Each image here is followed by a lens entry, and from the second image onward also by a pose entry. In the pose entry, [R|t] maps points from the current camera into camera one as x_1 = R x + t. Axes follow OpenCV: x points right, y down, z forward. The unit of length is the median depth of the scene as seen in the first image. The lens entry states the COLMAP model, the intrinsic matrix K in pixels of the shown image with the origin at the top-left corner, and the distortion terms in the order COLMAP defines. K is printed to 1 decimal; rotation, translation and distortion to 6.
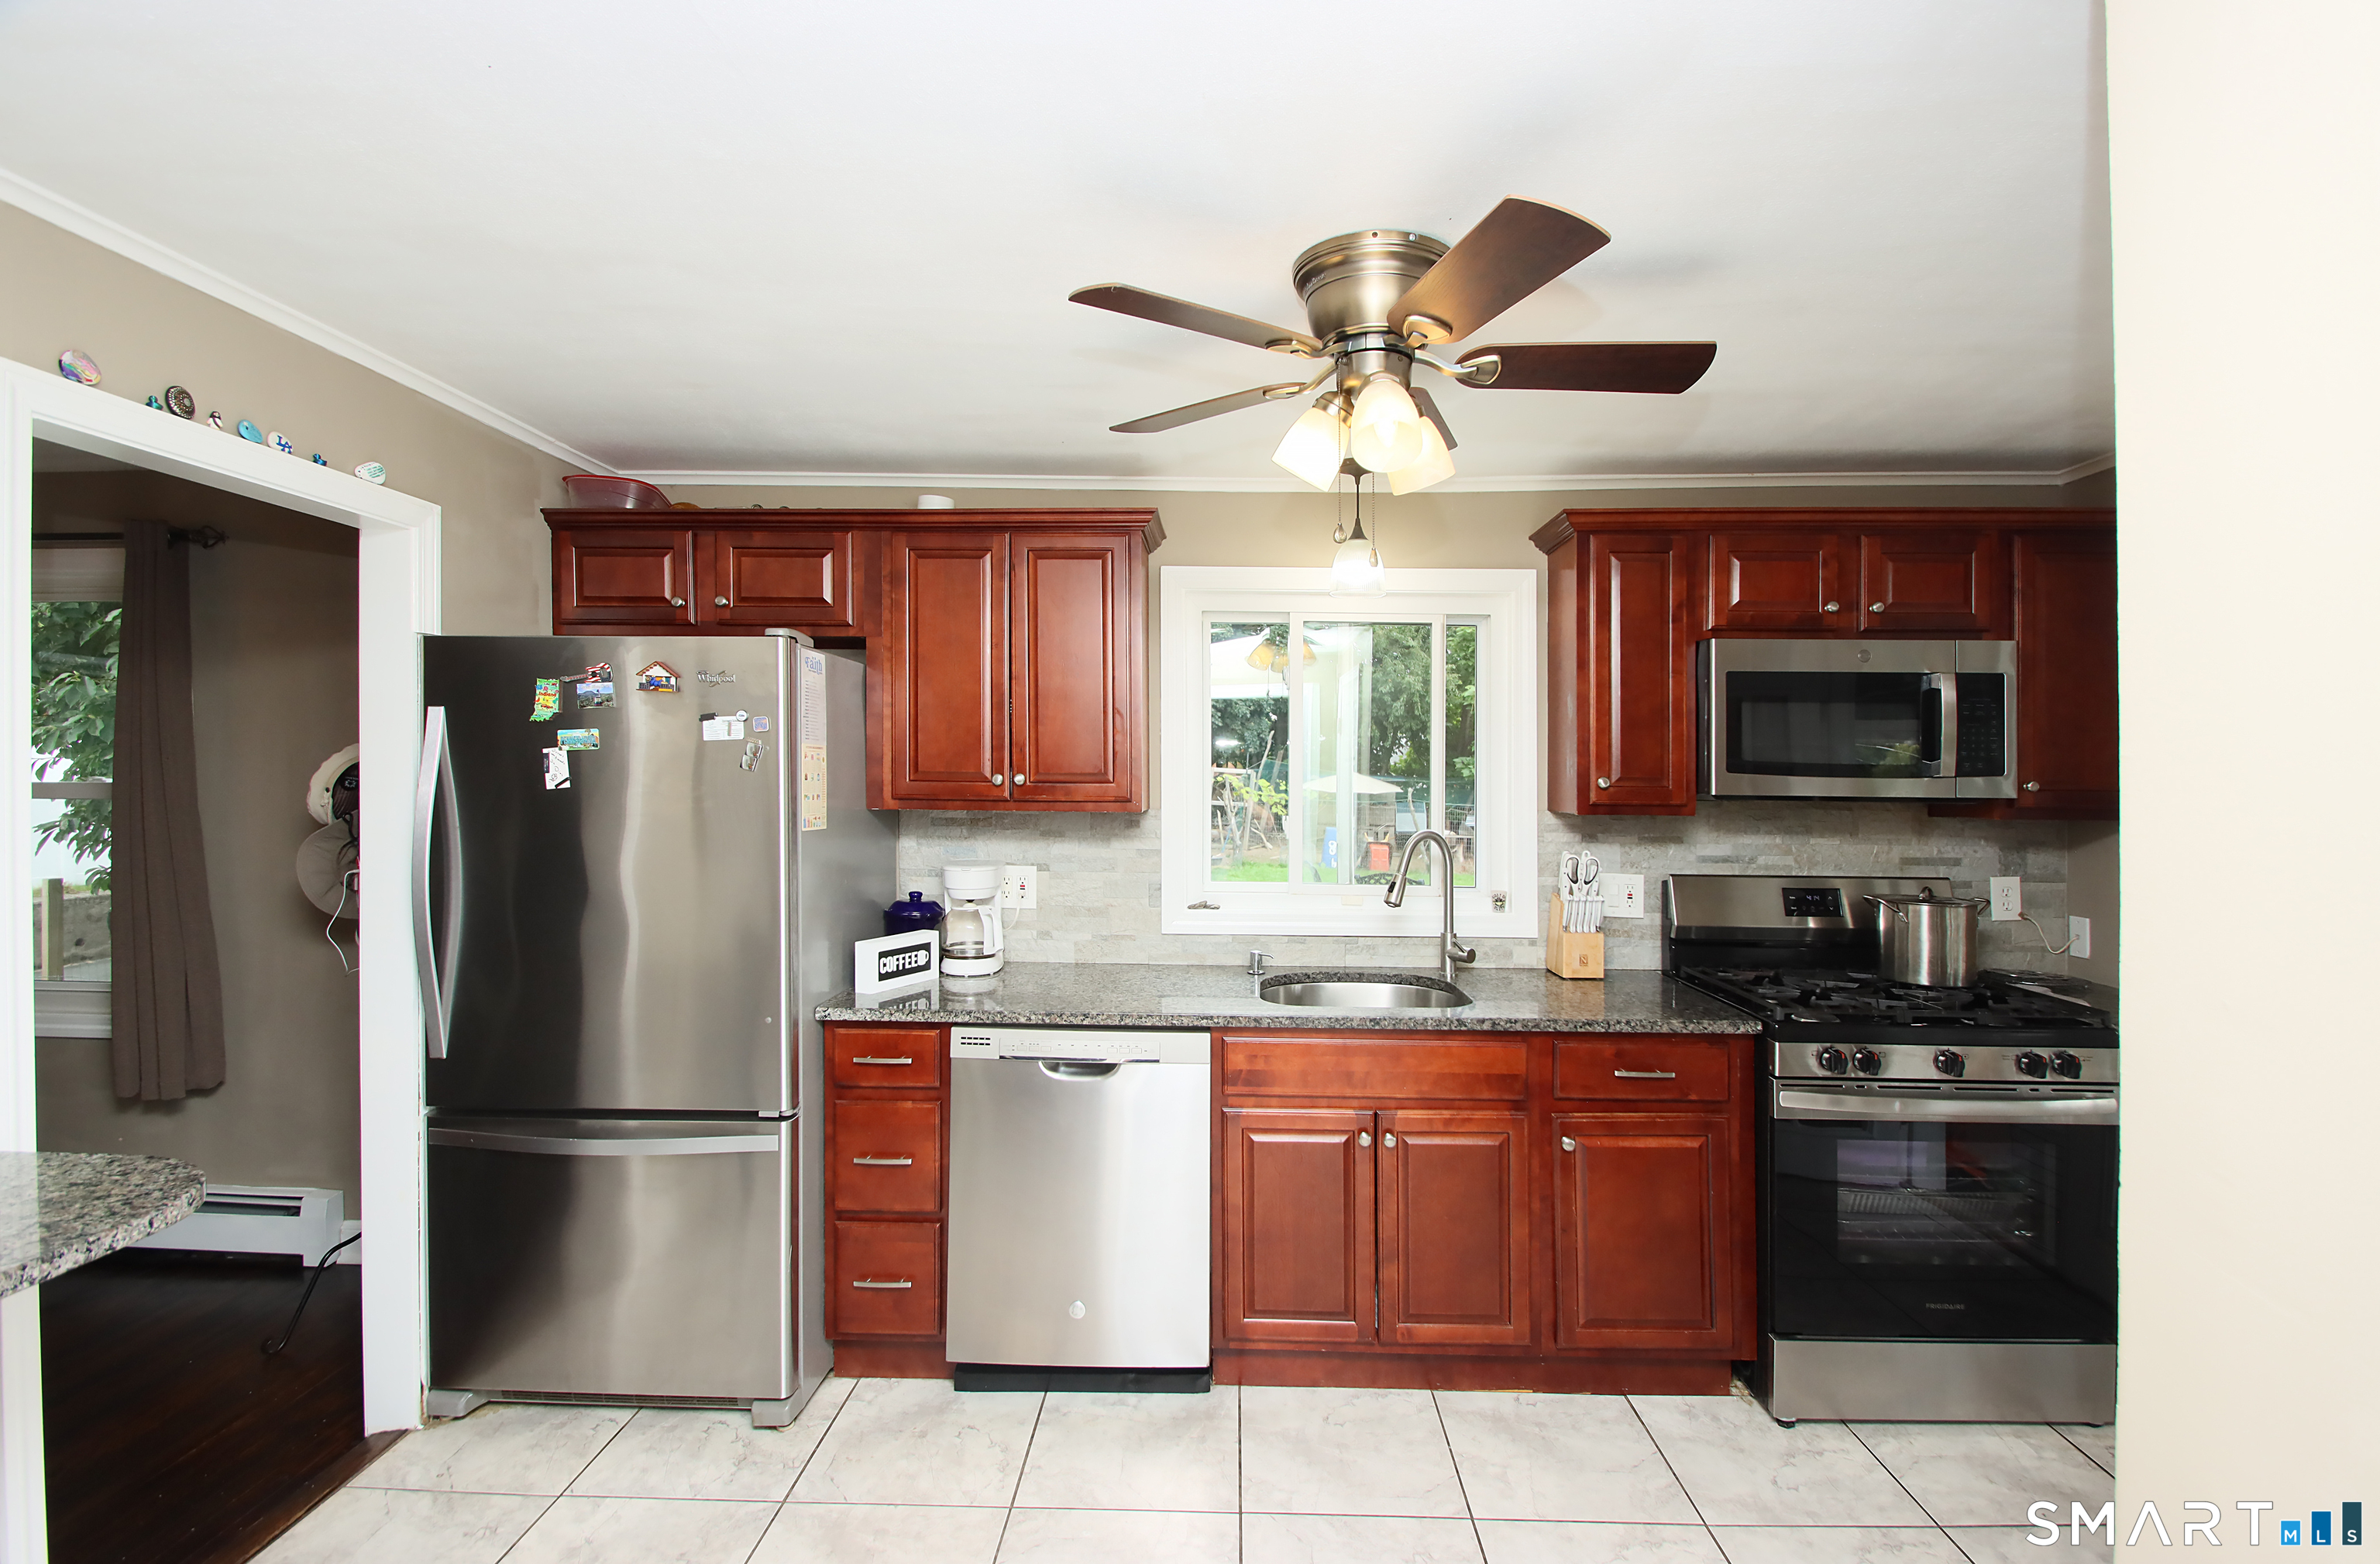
lens RADIAL K [[1109.9, 0, 1199.9], [0, 1109.9, 783.1], [0, 0, 1]] dist [0.031519, -0.020522]
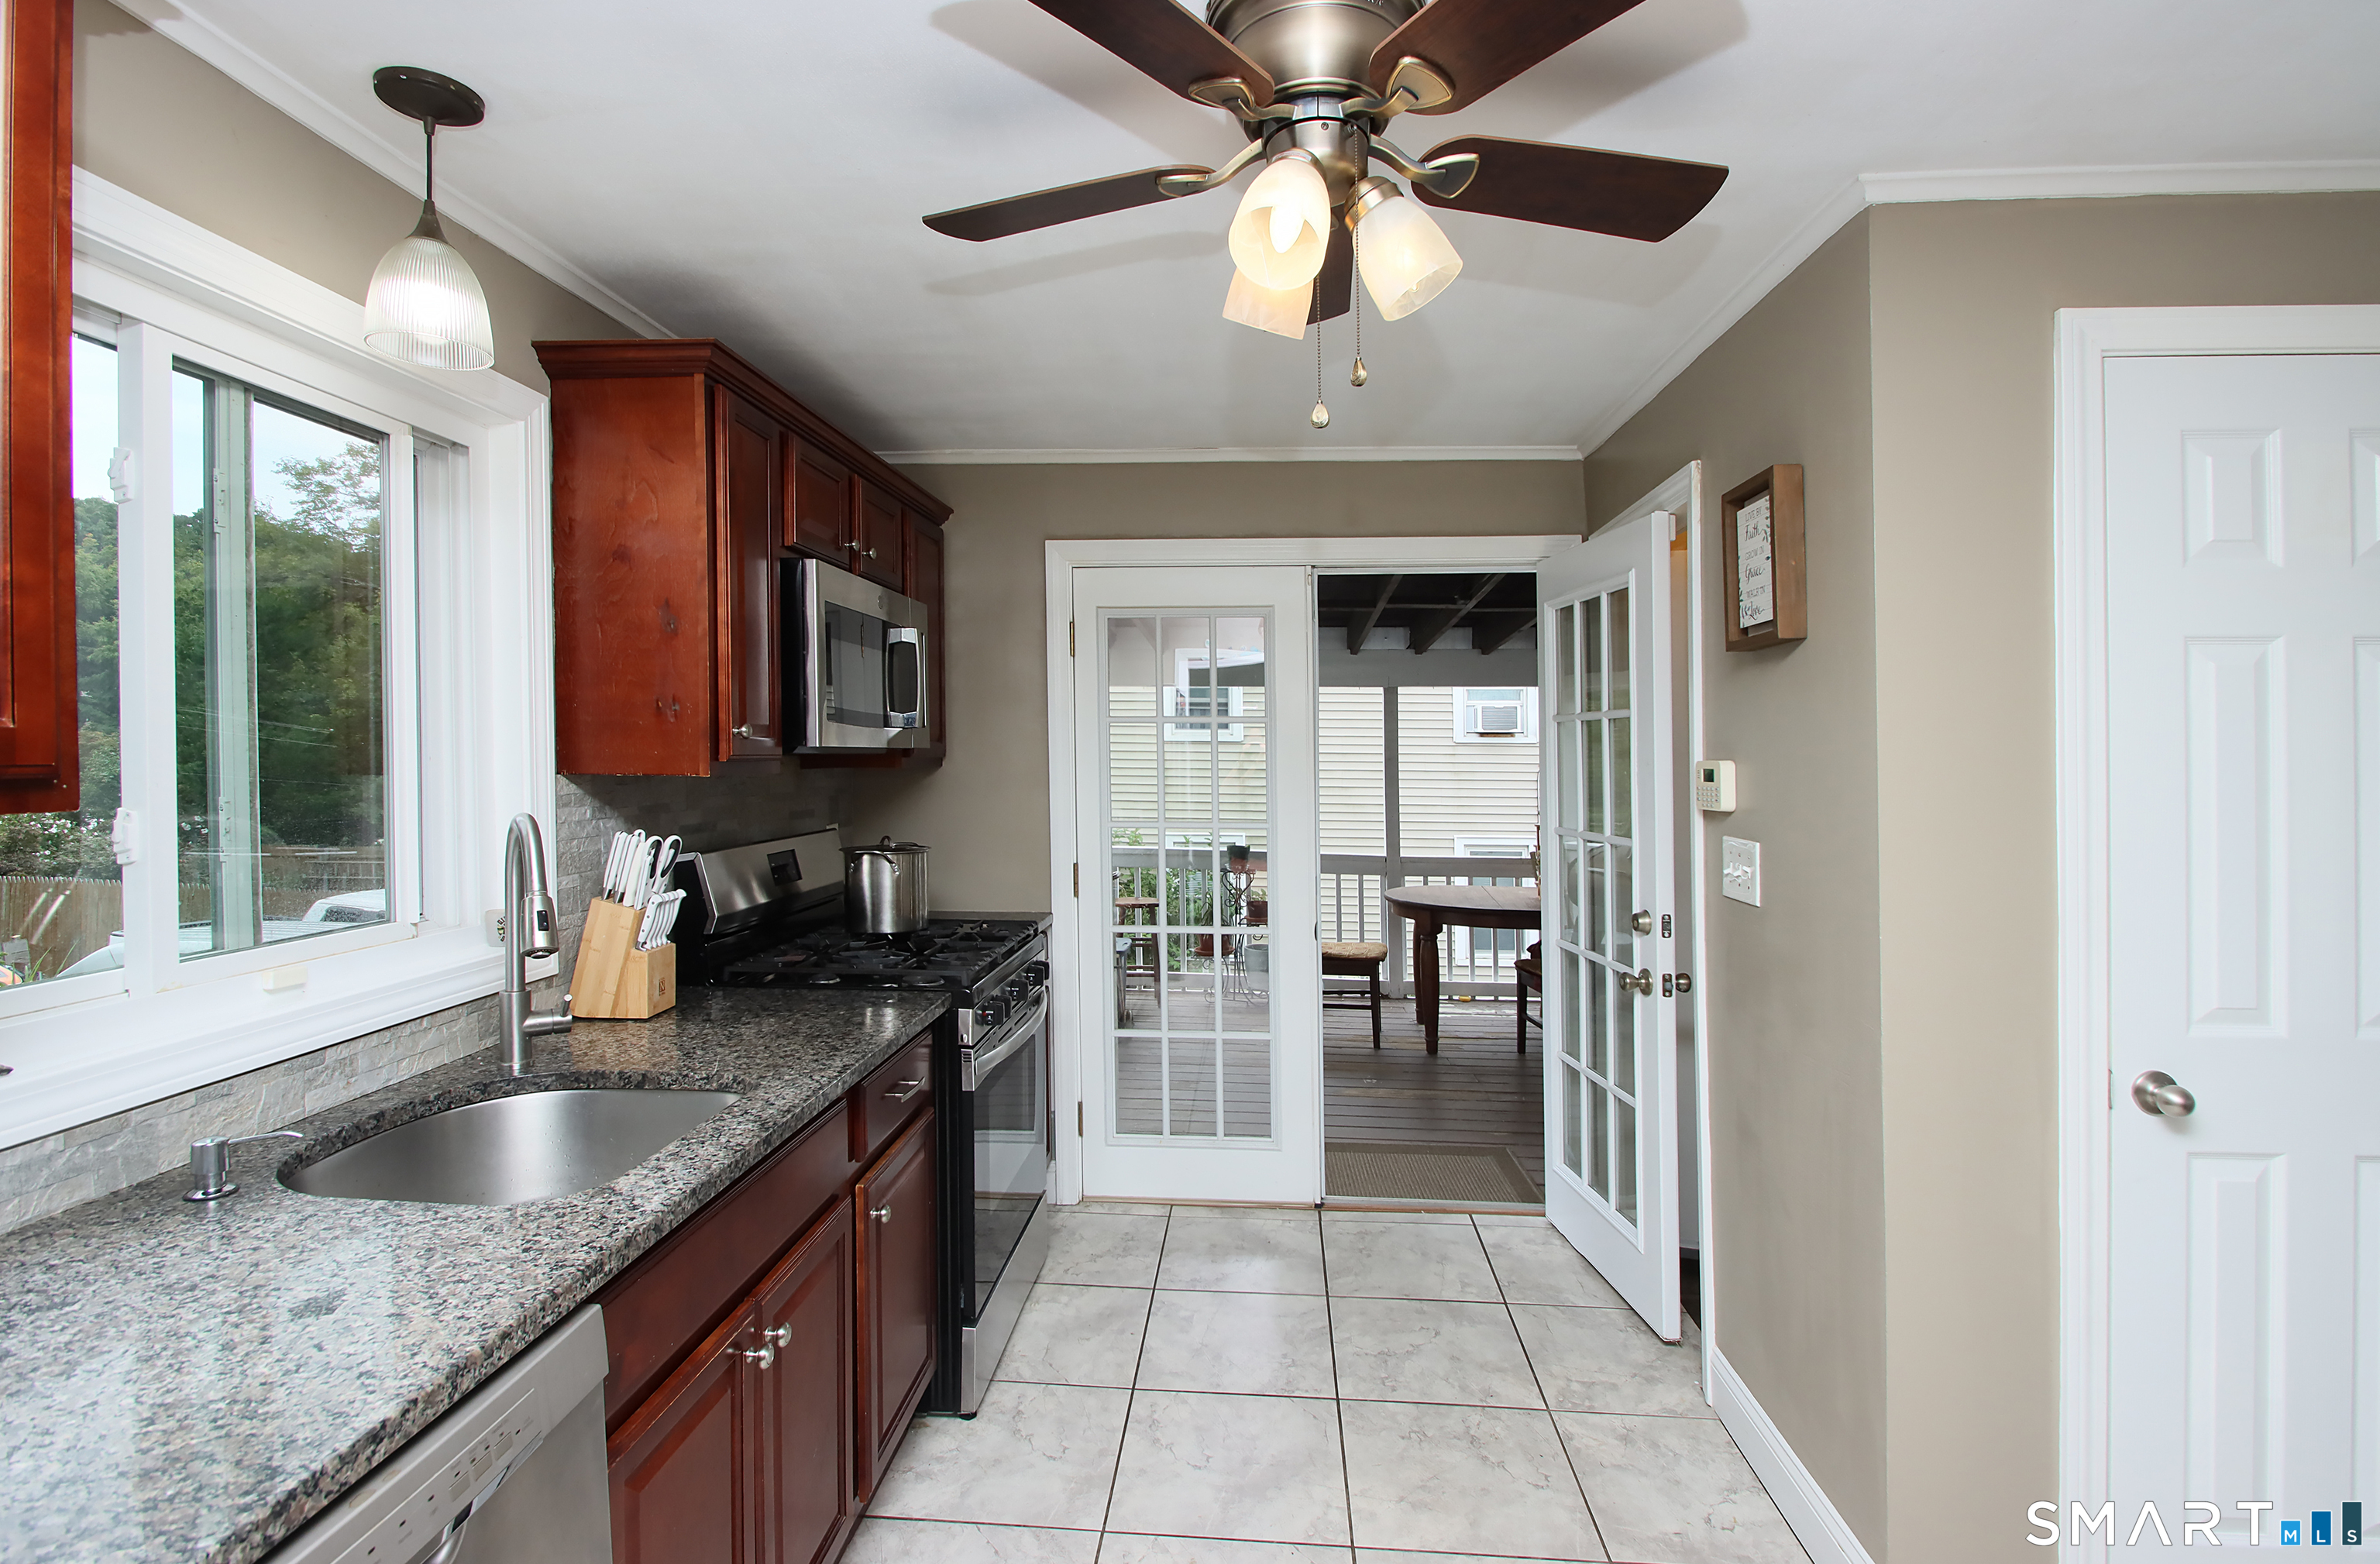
lens RADIAL K [[1136.1, 0, 1185.4], [0, 1136.1, 747.0], [0, 0, 1]] dist [0.001137, -0.000064]
pose [[0.058629, -0.000755, 0.998280, -0.388448], [0.013653, 0.999907, -0.000046, 0.016278], [-0.998186, 0.013632, 0.058634, 0.713801]]
